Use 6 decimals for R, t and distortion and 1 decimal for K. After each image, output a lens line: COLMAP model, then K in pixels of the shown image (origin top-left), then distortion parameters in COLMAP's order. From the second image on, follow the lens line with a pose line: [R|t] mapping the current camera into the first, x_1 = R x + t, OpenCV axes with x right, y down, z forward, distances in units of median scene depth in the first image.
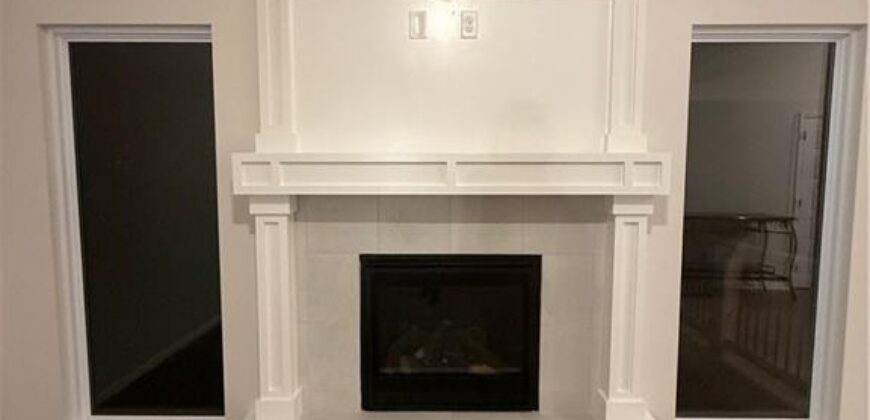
lens RADIAL K [[458.6, 0, 440.0], [0, 458.6, 208.3], [0, 0, 1]] dist [-0.003565, 0.000087]
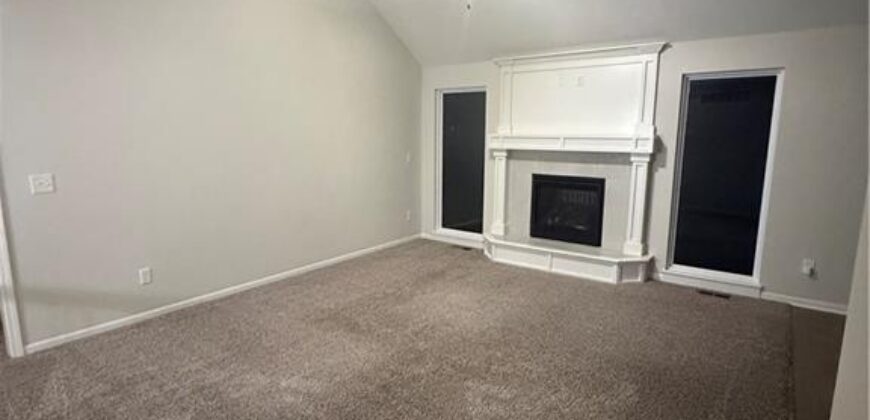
lens RADIAL K [[458.6, 0, 431.1], [0, 458.6, 207.5], [0, 0, 1]] dist [-0.003565, 0.000087]
pose [[0.797492, 0.100239, -0.594944, 0.945075], [-0.041278, 0.992856, 0.111949, 0.027336], [0.601915, -0.064720, 0.795933, -1.424968]]
